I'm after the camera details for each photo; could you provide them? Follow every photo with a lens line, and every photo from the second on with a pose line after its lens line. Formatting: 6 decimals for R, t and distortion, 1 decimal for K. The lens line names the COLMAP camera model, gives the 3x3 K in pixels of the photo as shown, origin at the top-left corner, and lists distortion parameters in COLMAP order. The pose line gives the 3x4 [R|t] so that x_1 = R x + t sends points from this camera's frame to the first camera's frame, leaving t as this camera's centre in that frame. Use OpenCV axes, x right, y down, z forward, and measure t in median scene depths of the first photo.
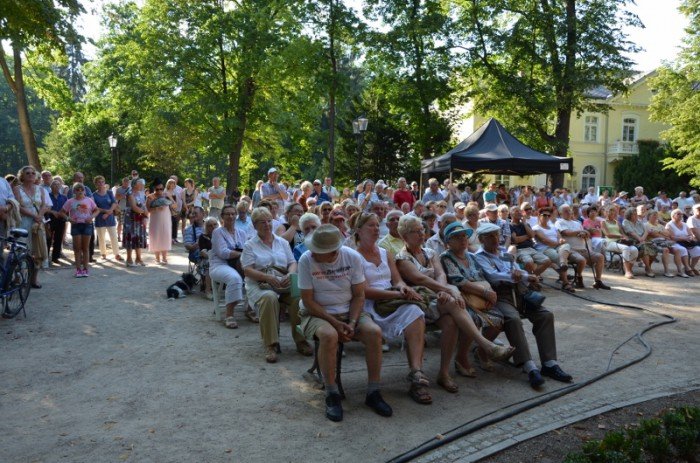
lens RADIAL K [[555.7, 0, 364.9], [0, 555.7, 225.2], [0, 0, 1]] dist [-0.056274, 0.007962]
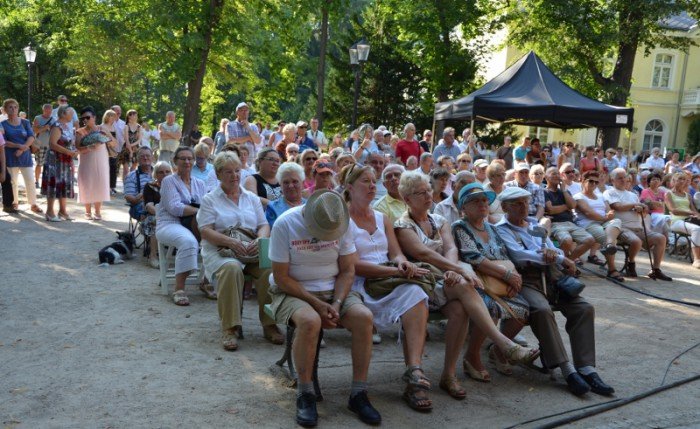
lens RADIAL K [[697.4, 0, 358.2], [0, 697.4, 227.2], [0, 0, 1]] dist [0.082408, 0.000000]
pose [[0.998827, 0.048430, 0.000232, 0.001865], [-0.048353, 0.996934, 0.061526, 0.001914], [0.002748, -0.061465, 0.998105, 0.008605]]
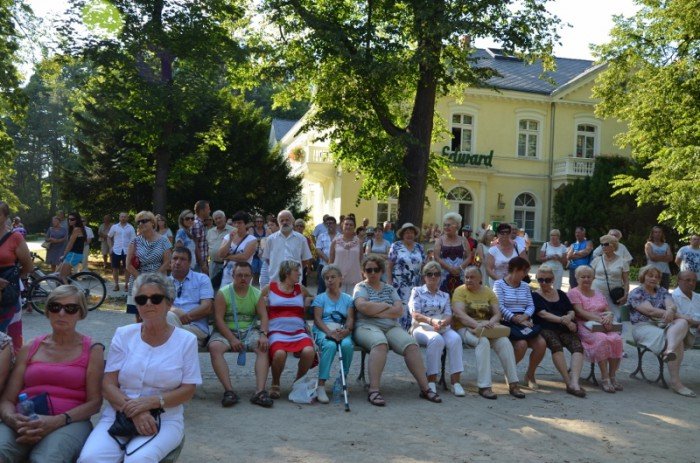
lens RADIAL K [[674.0, 0, 345.4], [0, 674.0, 230.0], [0, 0, 1]] dist [-0.020576, 0.000000]
pose [[0.998779, 0.022753, 0.043847, 0.889135], [-0.020041, 0.997916, -0.061338, -0.057371], [-0.045151, 0.060384, 0.997154, 1.157785]]
